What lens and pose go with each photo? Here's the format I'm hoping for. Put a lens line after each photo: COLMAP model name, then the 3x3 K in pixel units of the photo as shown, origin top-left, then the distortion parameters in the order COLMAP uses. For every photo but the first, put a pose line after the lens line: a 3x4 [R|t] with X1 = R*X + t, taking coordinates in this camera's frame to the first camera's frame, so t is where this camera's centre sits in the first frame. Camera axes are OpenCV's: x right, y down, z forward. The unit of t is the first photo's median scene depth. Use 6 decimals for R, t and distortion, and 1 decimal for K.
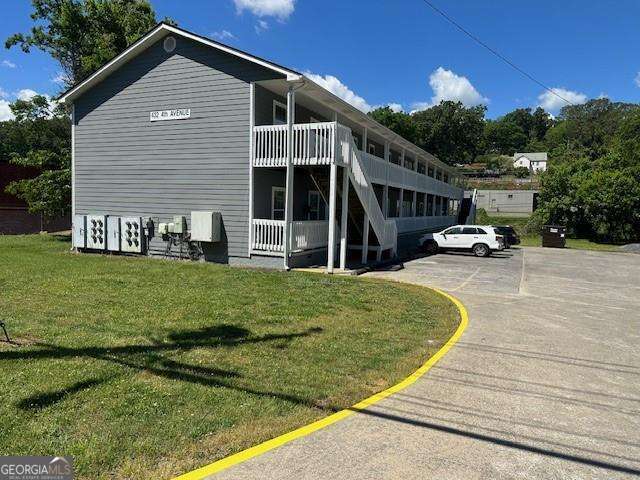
lens RADIAL K [[447.7, 0, 321.0], [0, 447.7, 236.0], [0, 0, 1]] dist [0.071743, -0.082777]
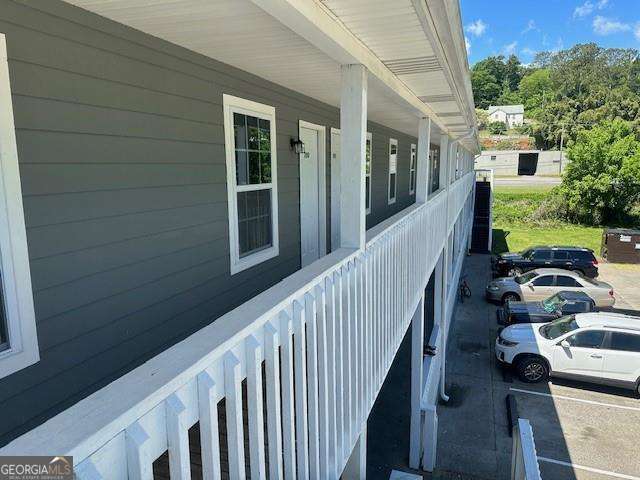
lens RADIAL K [[447.7, 0, 321.0], [0, 447.7, 236.0], [0, 0, 1]] dist [0.071743, -0.082777]
pose [[0.995855, -0.044170, 0.079514, 0.003110], [0.036089, 0.994298, 0.100344, -0.243532], [-0.083493, -0.097058, 0.991770, 0.862356]]
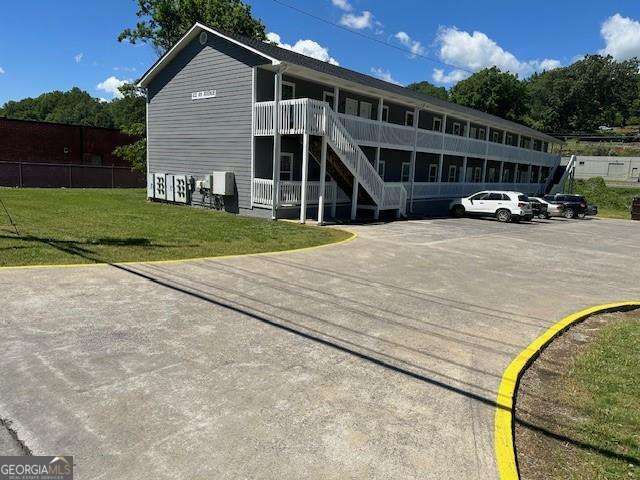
lens RADIAL K [[447.7, 0, 321.0], [0, 447.7, 236.0], [0, 0, 1]] dist [0.071743, -0.082777]
pose [[0.958127, 0.056746, -0.280663, 0.352213], [-0.036005, 0.996262, 0.078516, 0.016528], [0.284070, -0.065123, 0.956589, -0.147195]]
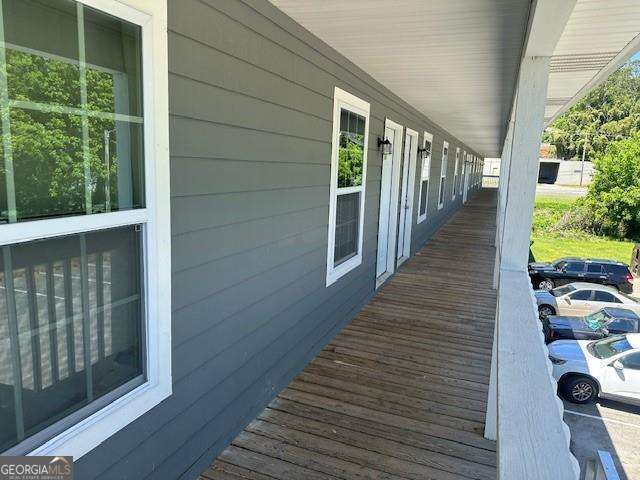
lens RADIAL K [[449.6, 0, 321.5], [0, 449.6, 232.6], [0, 0, 1]] dist [0.006469, -0.004373]
pose [[0.998476, 0.004576, 0.055004, -0.043502], [-0.009894, 0.995255, 0.096794, -0.247632], [-0.054300, -0.097190, 0.993783, 0.891992]]
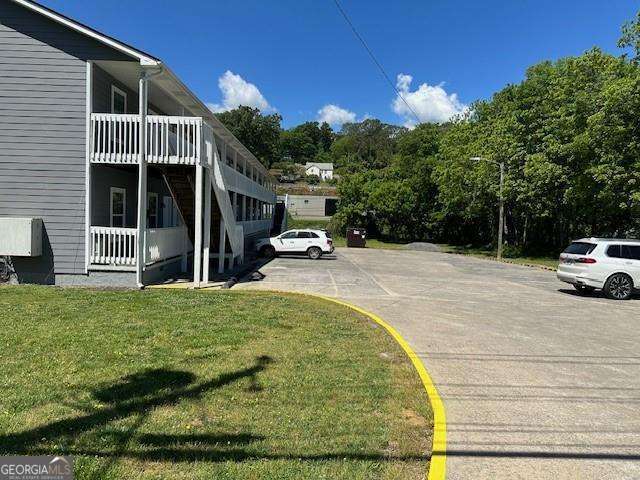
lens RADIAL K [[447.7, 0, 321.0], [0, 447.7, 236.0], [0, 0, 1]] dist [0.071743, -0.082777]
pose [[0.902422, -0.017892, 0.430482, -0.116980], [0.020366, 0.999792, -0.001138, -0.010336], [-0.430372, 0.009794, 0.902599, 0.067749]]
